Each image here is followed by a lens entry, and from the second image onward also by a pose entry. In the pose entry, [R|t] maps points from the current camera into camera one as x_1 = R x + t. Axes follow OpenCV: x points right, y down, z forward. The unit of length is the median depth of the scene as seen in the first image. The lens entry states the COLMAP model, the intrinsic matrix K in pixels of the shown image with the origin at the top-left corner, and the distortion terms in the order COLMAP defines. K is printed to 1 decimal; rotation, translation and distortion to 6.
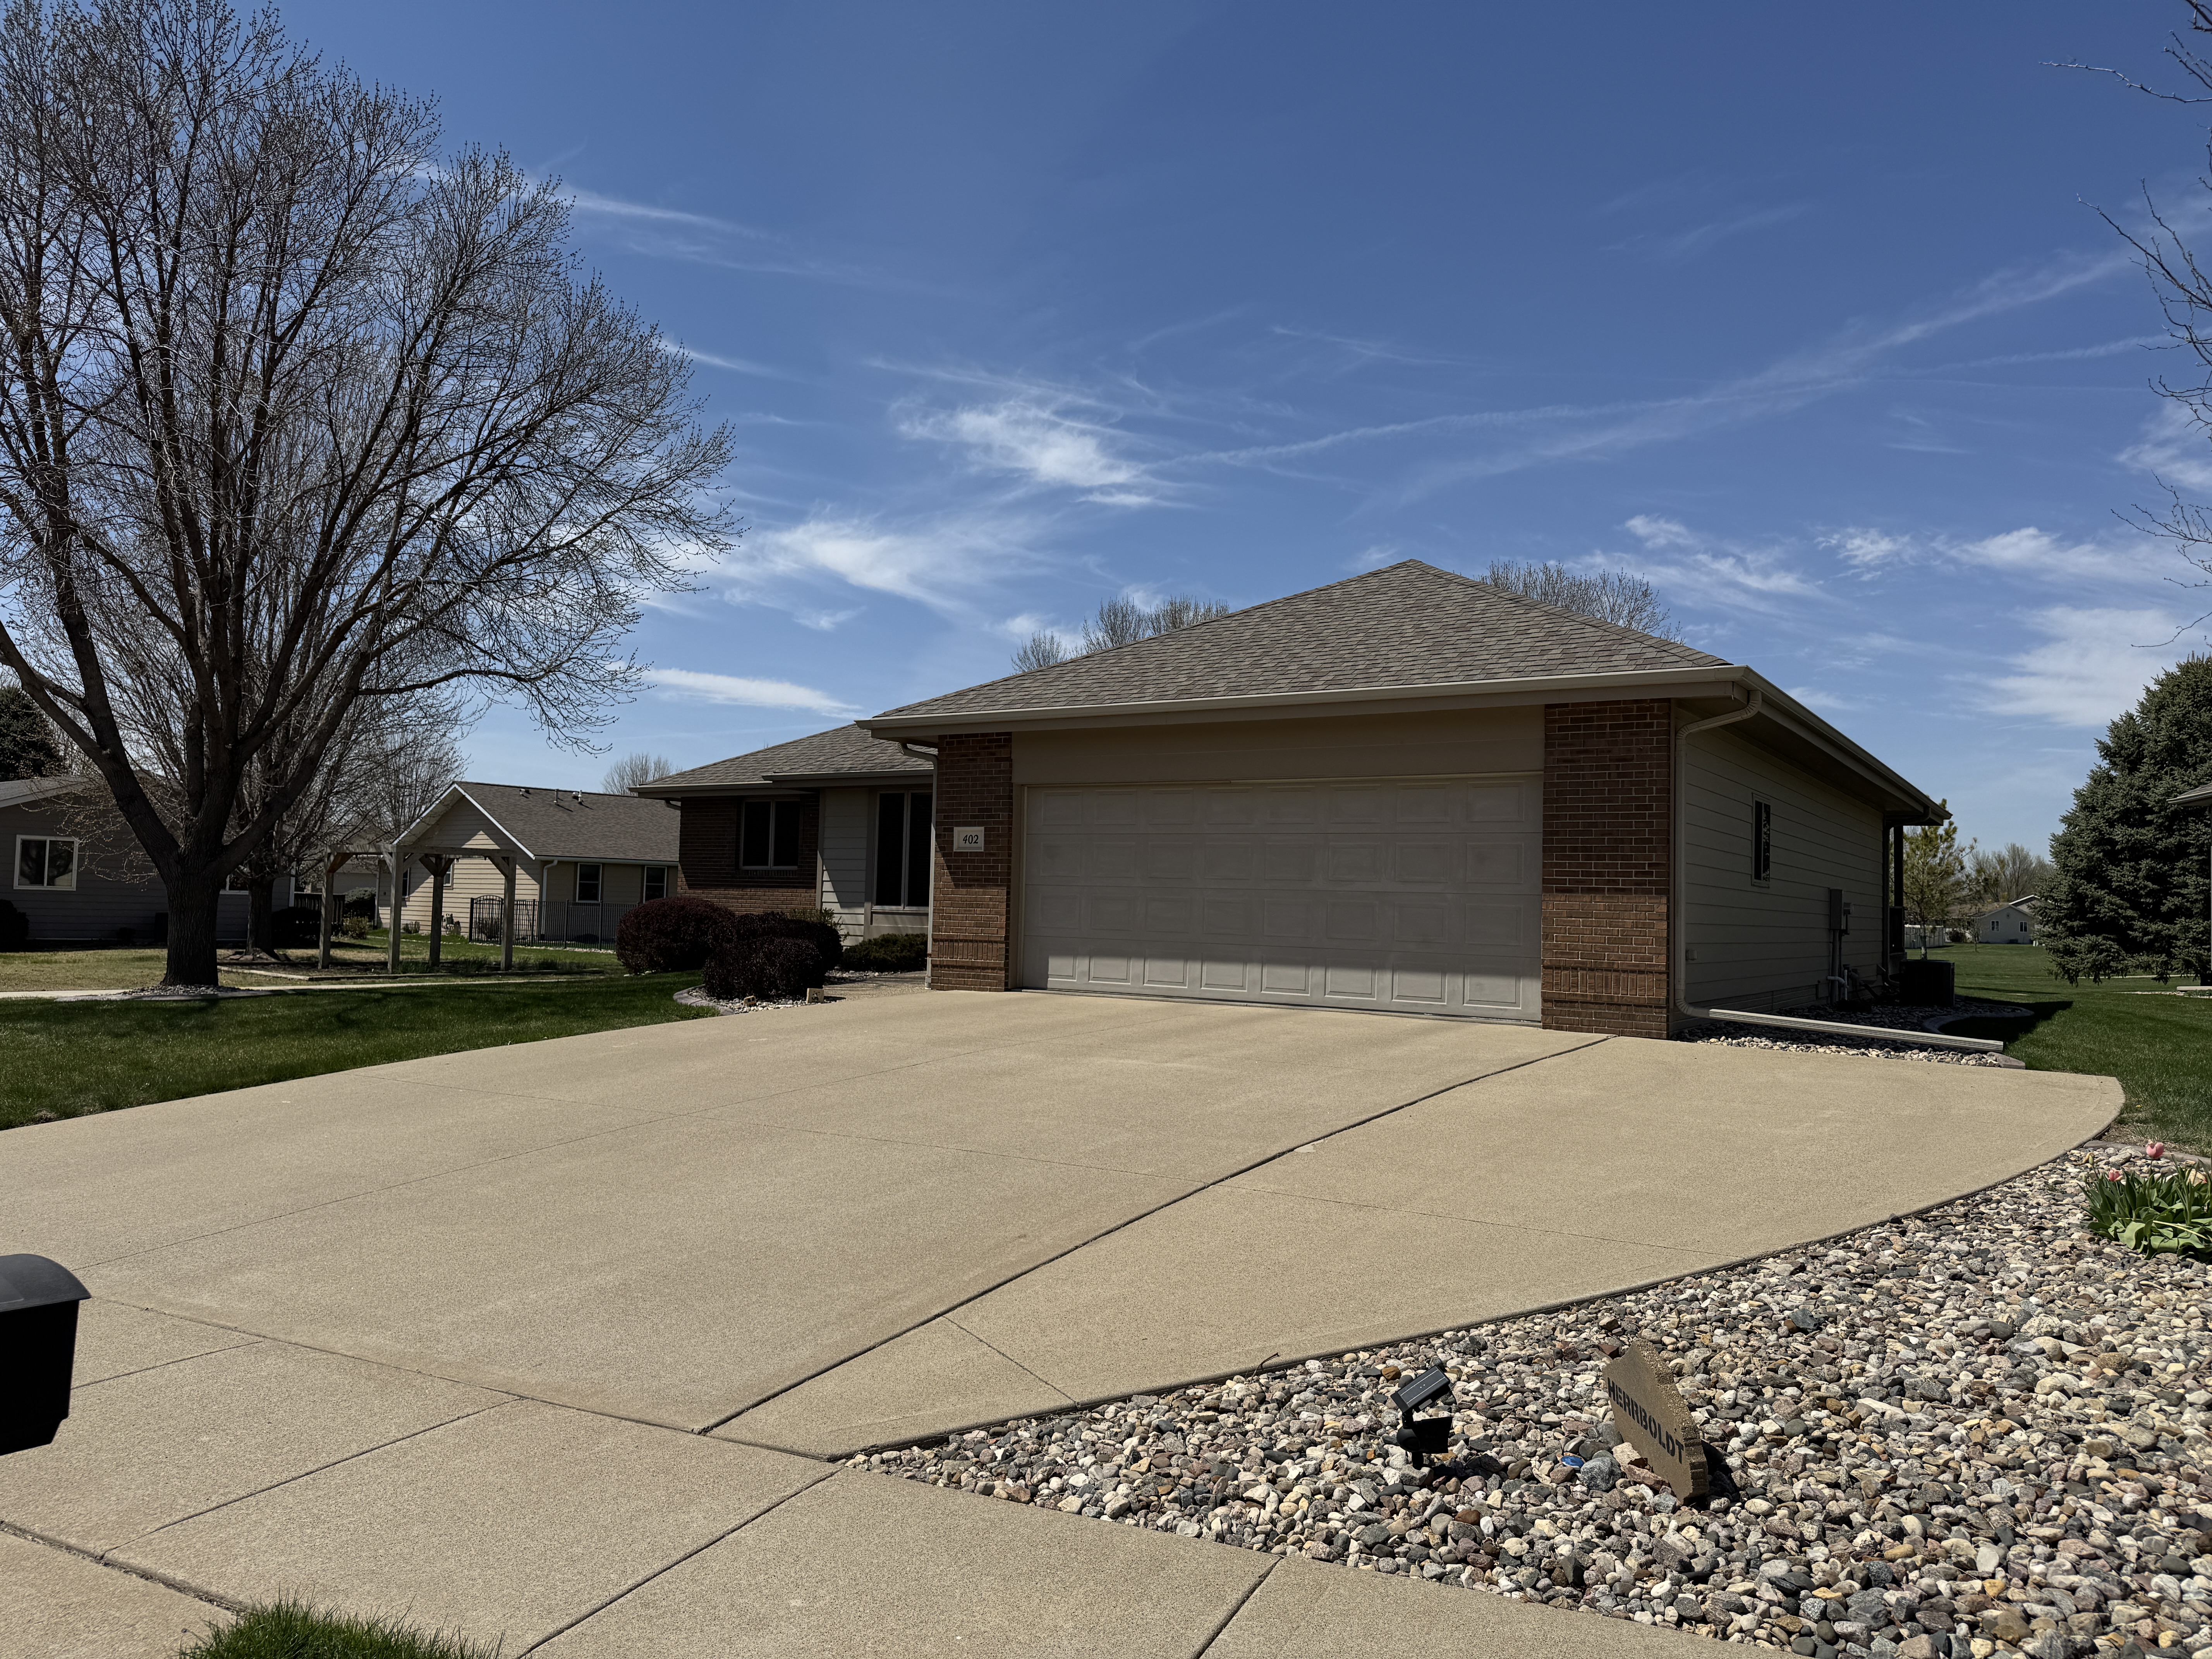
lens RADIAL K [[1539.2, 0, 1086.1], [0, 1539.2, 834.9], [0, 0, 1]] dist [0.001783, 0.011320]
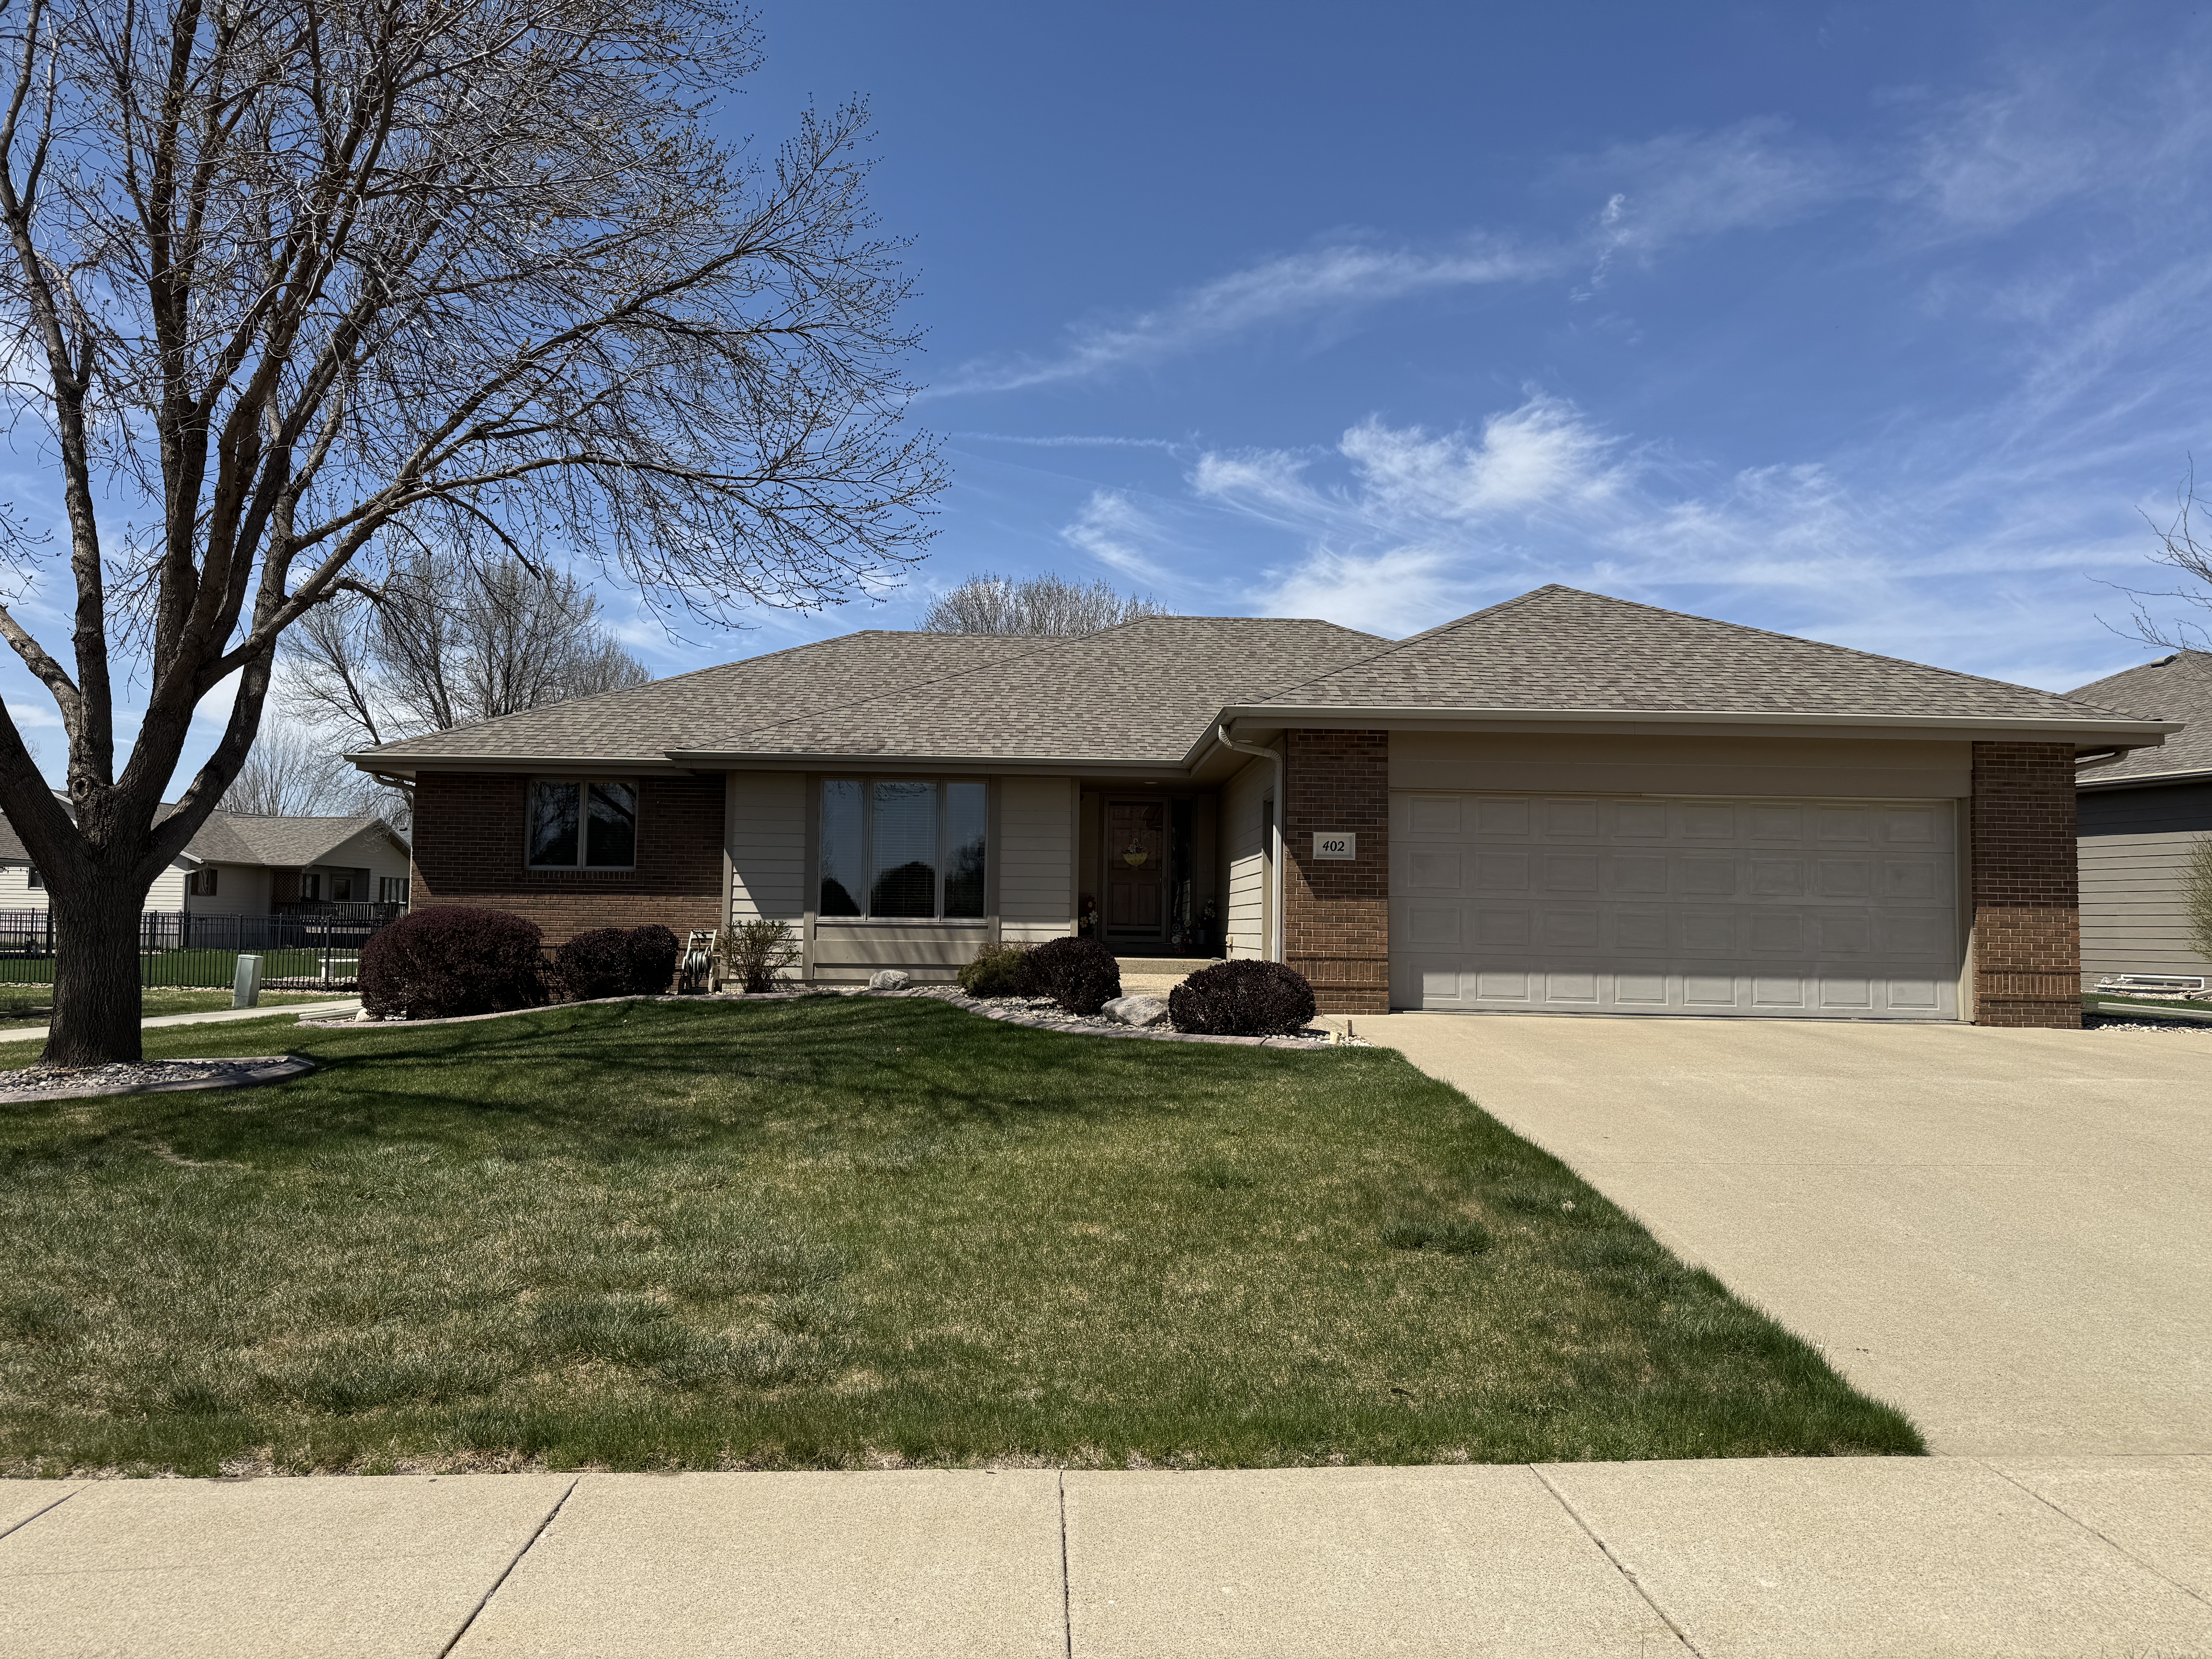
lens RADIAL K [[1539.2, 0, 1069.4], [0, 1539.2, 803.8], [0, 0, 1]] dist [0.001783, 0.011320]
pose [[0.818097, 0.033527, 0.574102, -0.717286], [-0.022989, 0.999408, -0.025605, 0.004968], [-0.574620, 0.007750, 0.818383, 0.354860]]
